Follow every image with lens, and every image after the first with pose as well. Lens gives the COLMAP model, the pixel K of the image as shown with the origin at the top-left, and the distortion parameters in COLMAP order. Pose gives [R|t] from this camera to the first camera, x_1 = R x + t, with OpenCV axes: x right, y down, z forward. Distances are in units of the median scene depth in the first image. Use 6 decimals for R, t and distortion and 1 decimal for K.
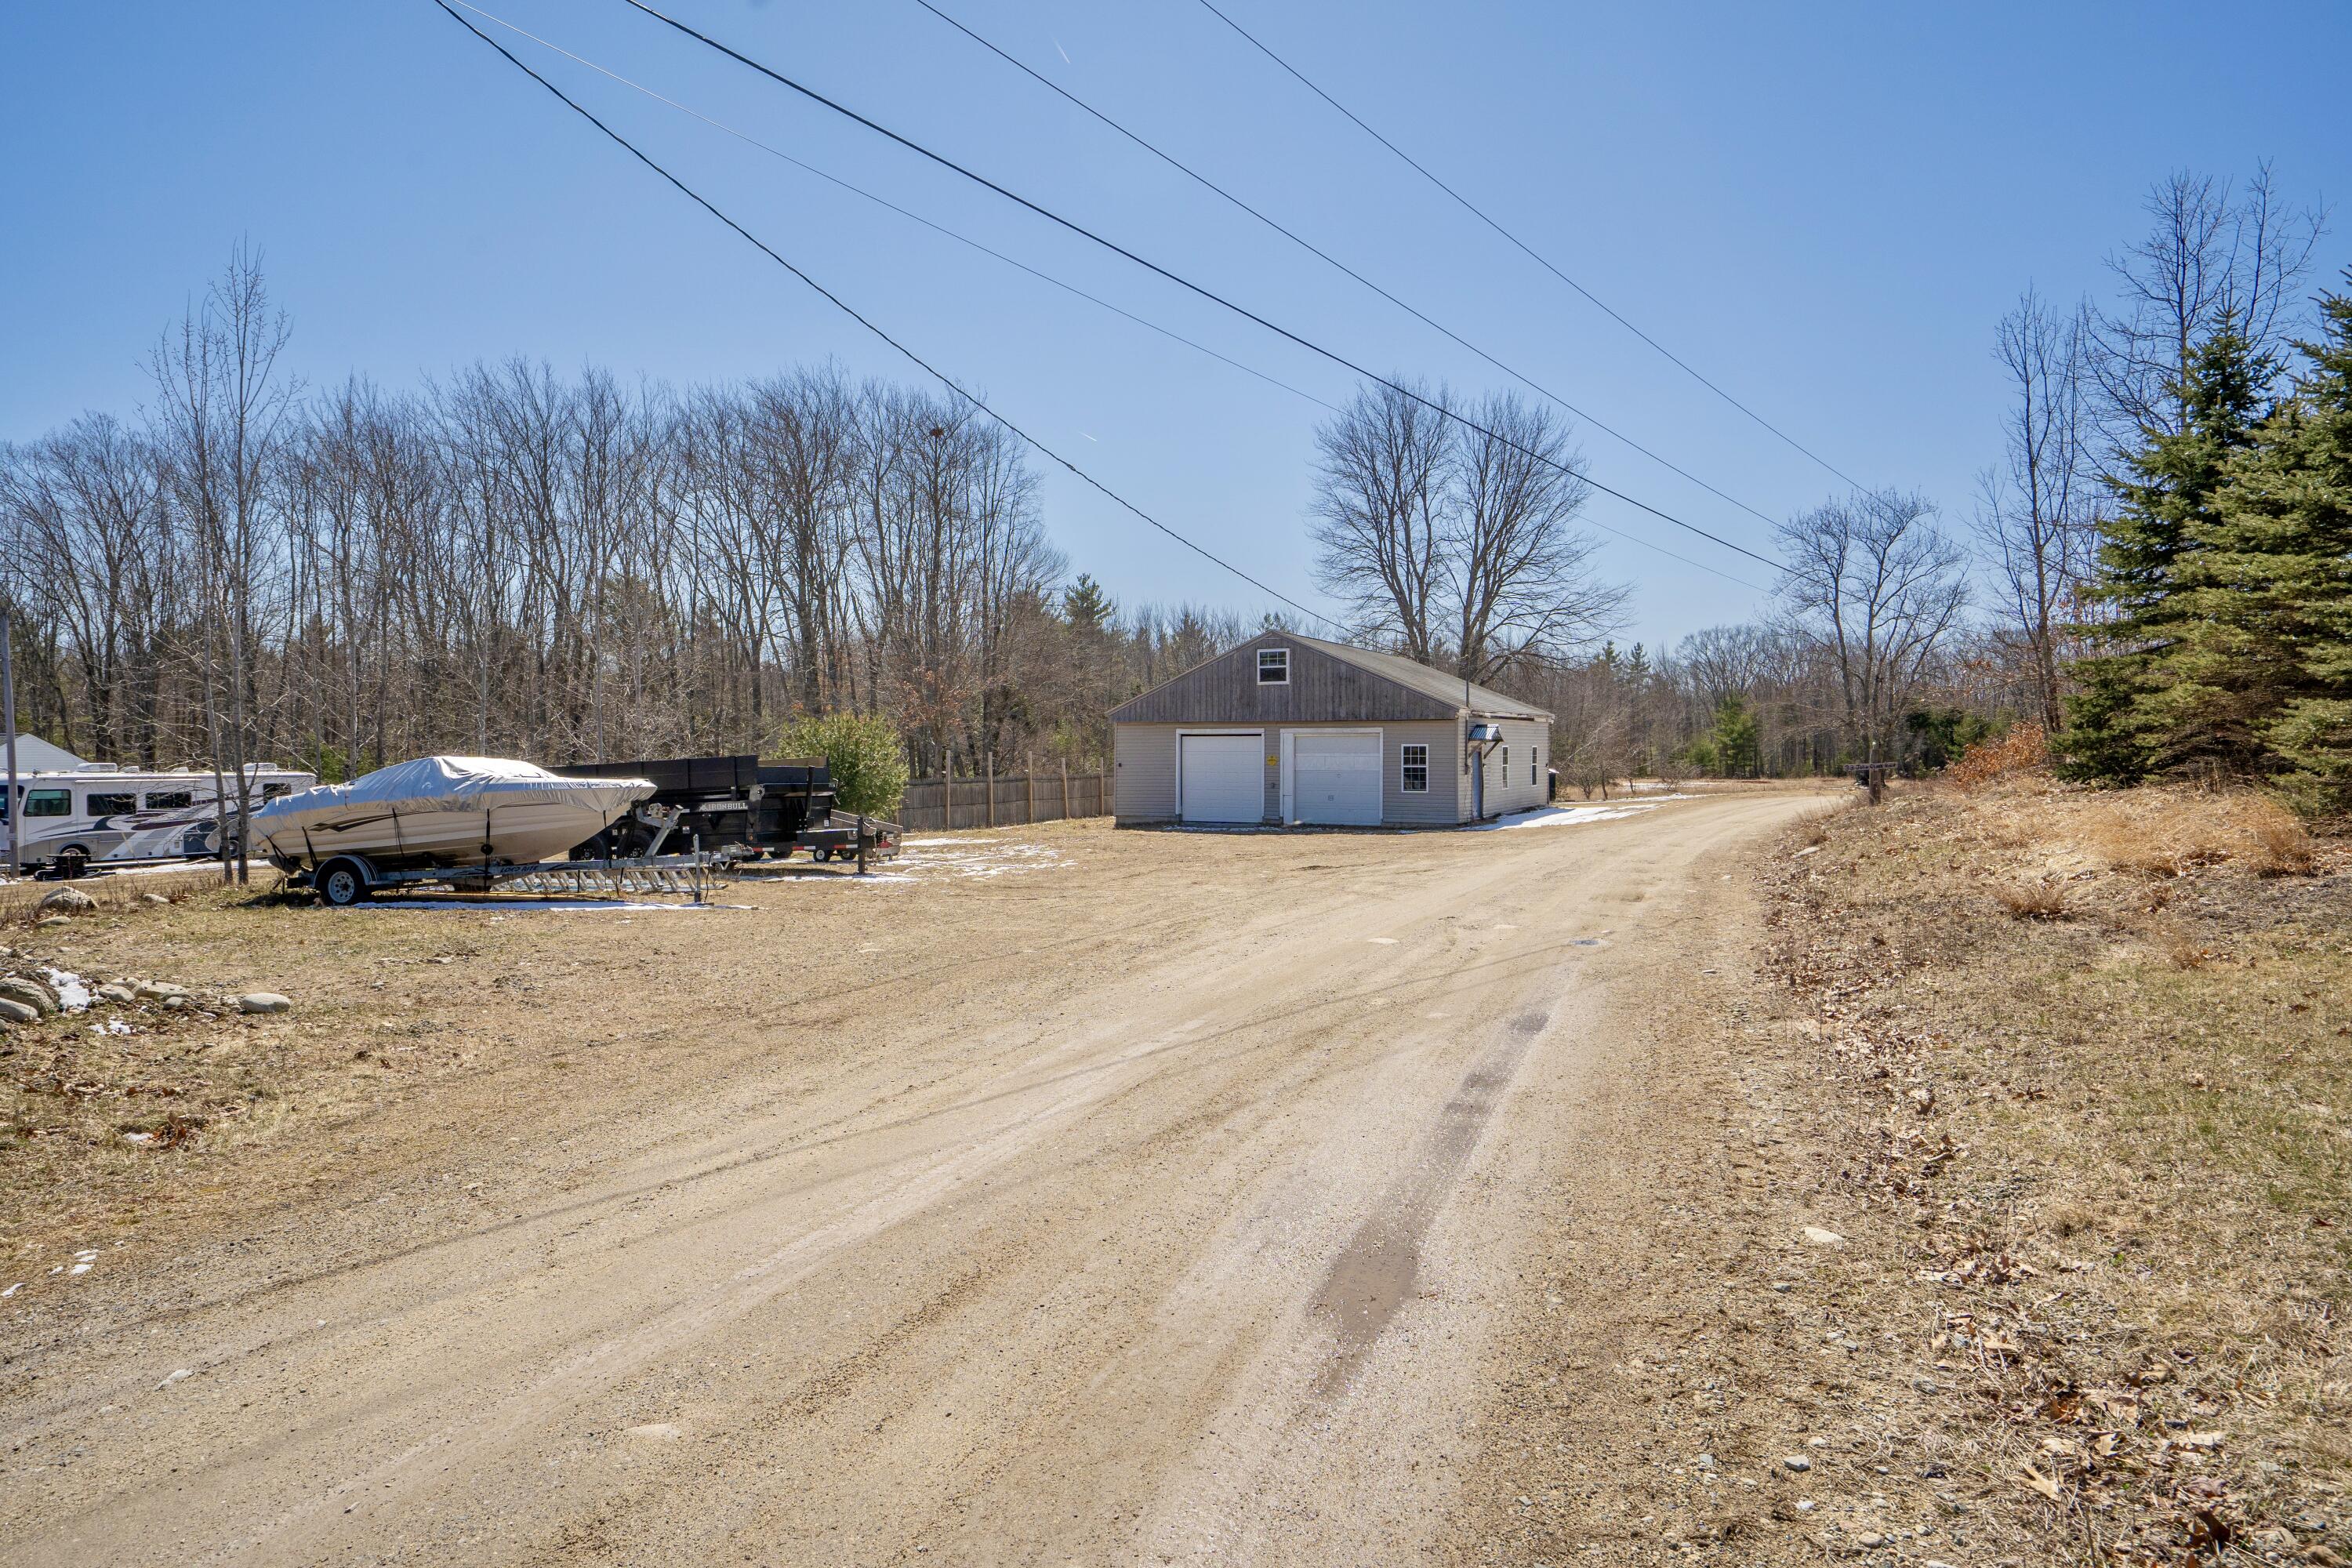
lens RADIAL K [[1407.0, 0, 1176.0], [0, 1407.0, 784.0], [0, 0, 1]] dist [0.006309, 0.002093]
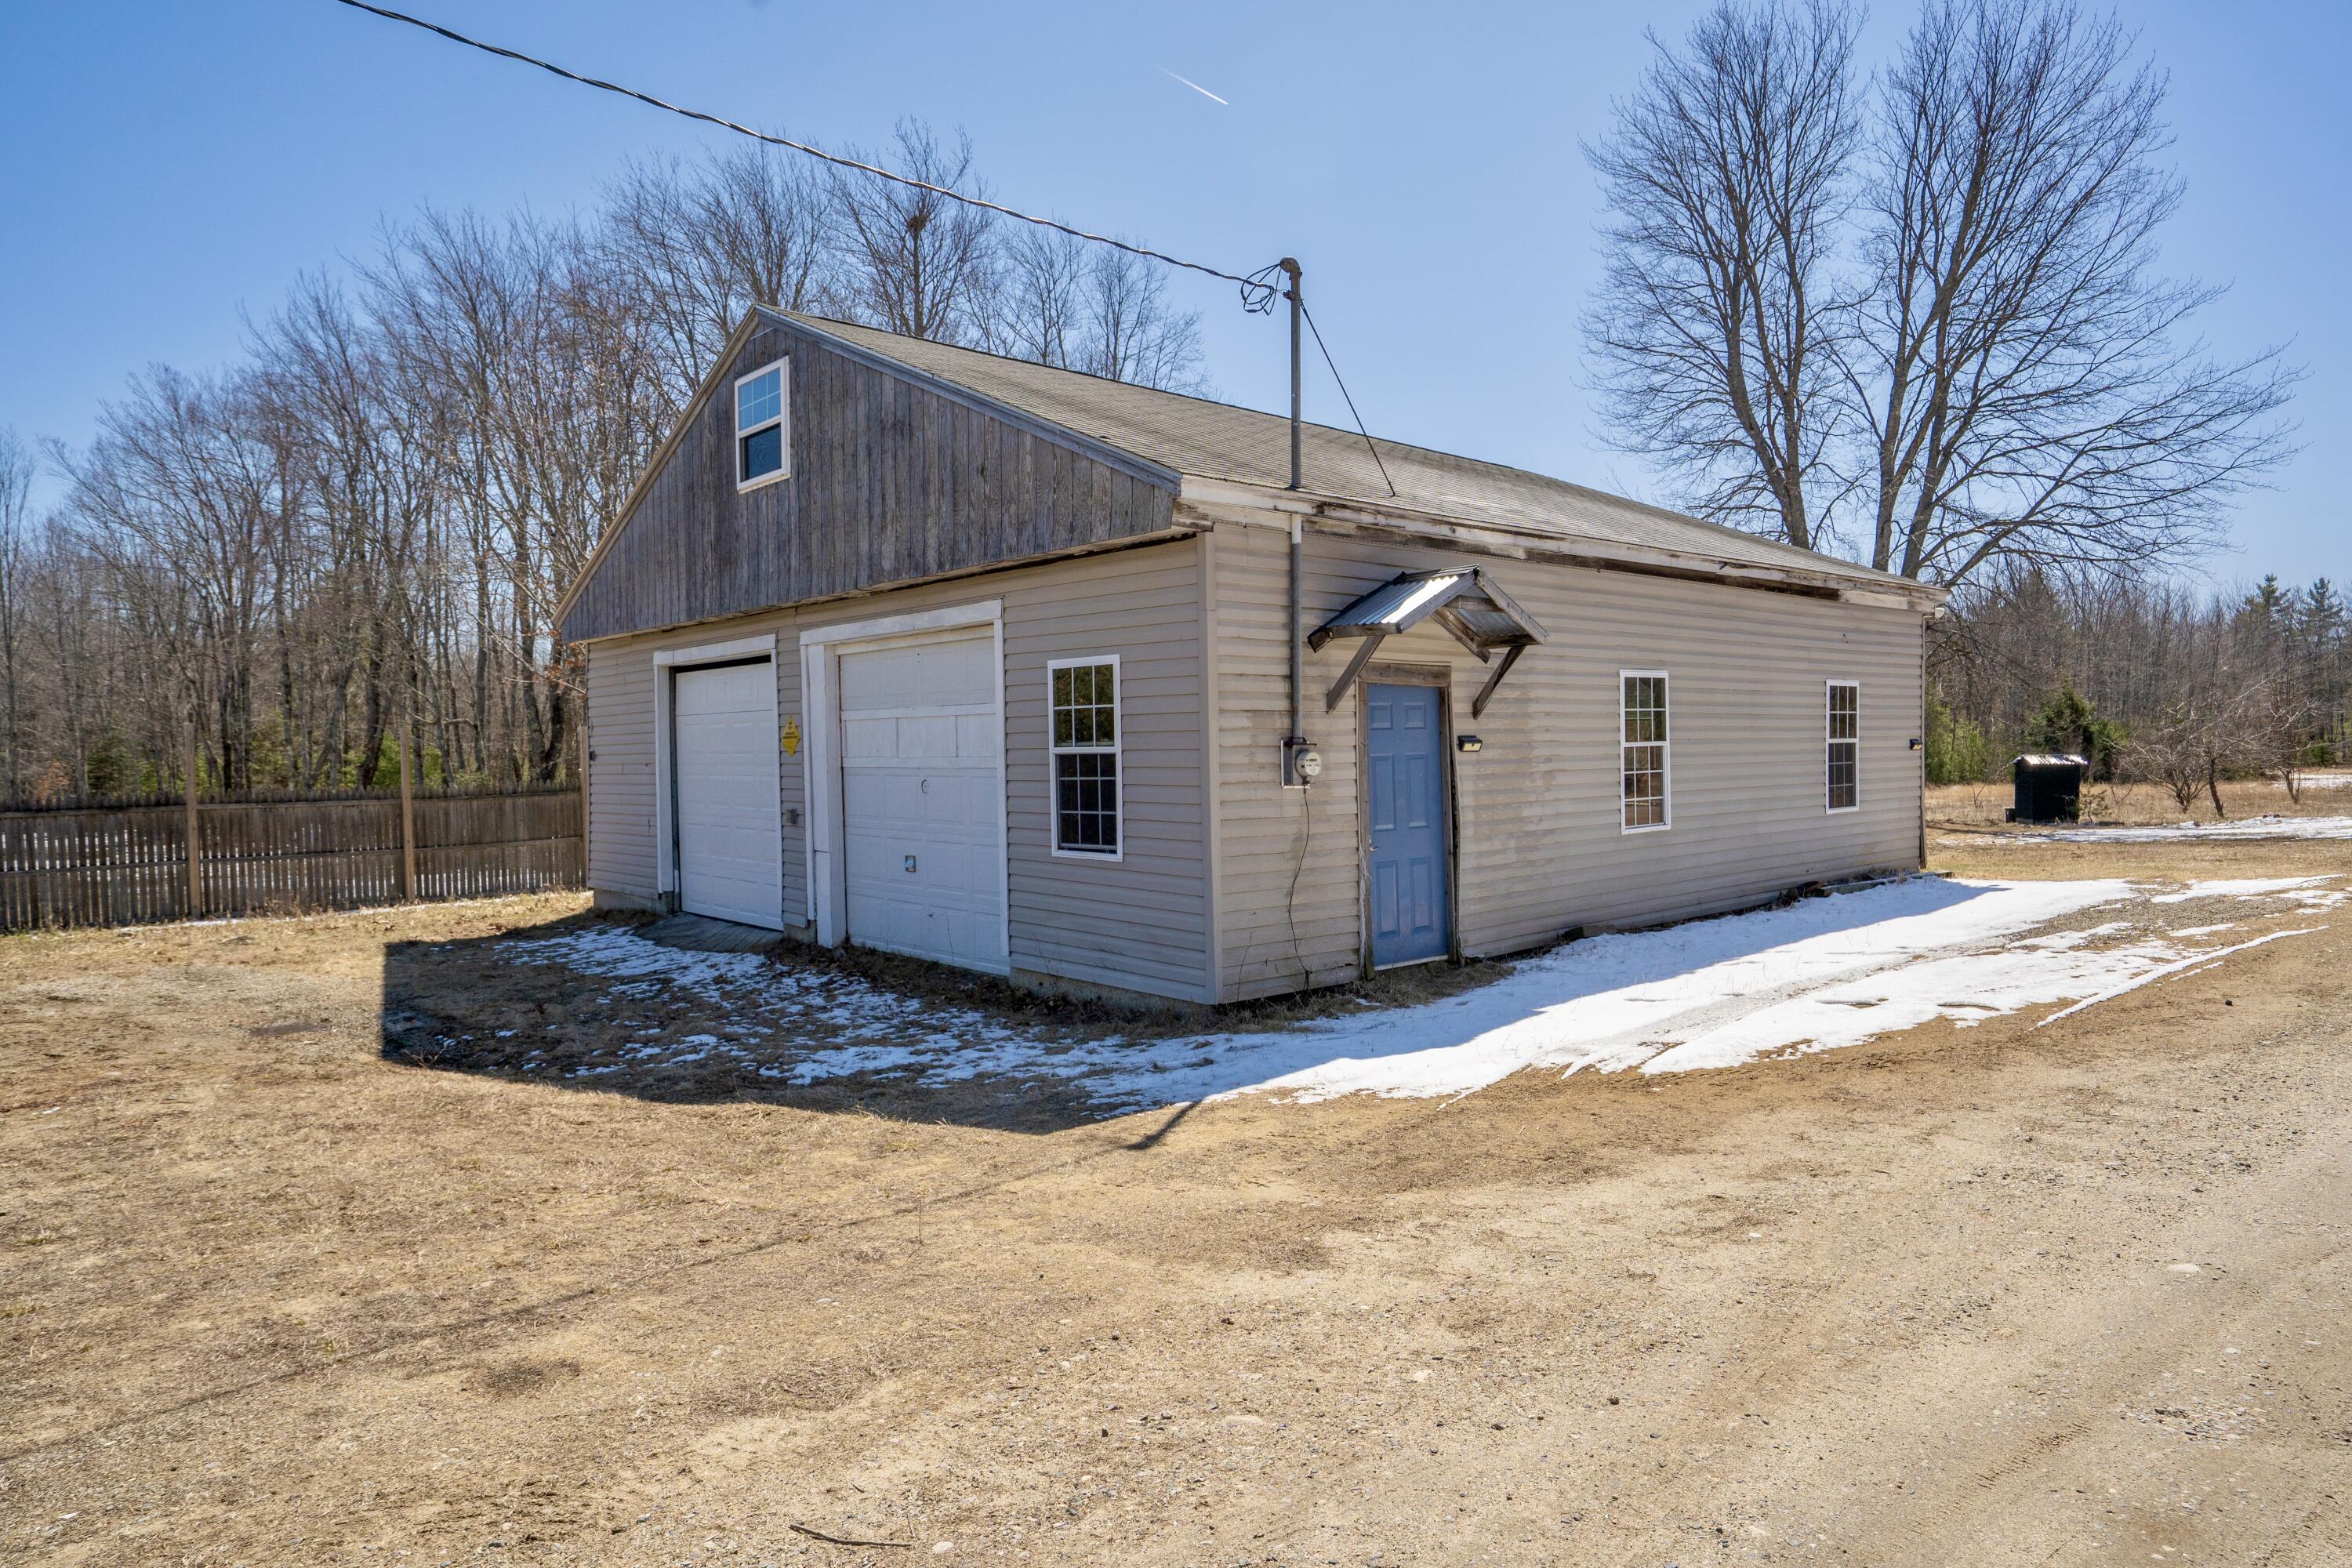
lens RADIAL K [[1407.0, 0, 1176.0], [0, 1407.0, 784.0], [0, 0, 1]] dist [0.006309, 0.002093]
pose [[0.933824, -0.003299, -0.357718, 0.145709], [0.005456, 0.999973, 0.005021, -0.004184], [0.357691, -0.006641, 0.933816, 0.418142]]
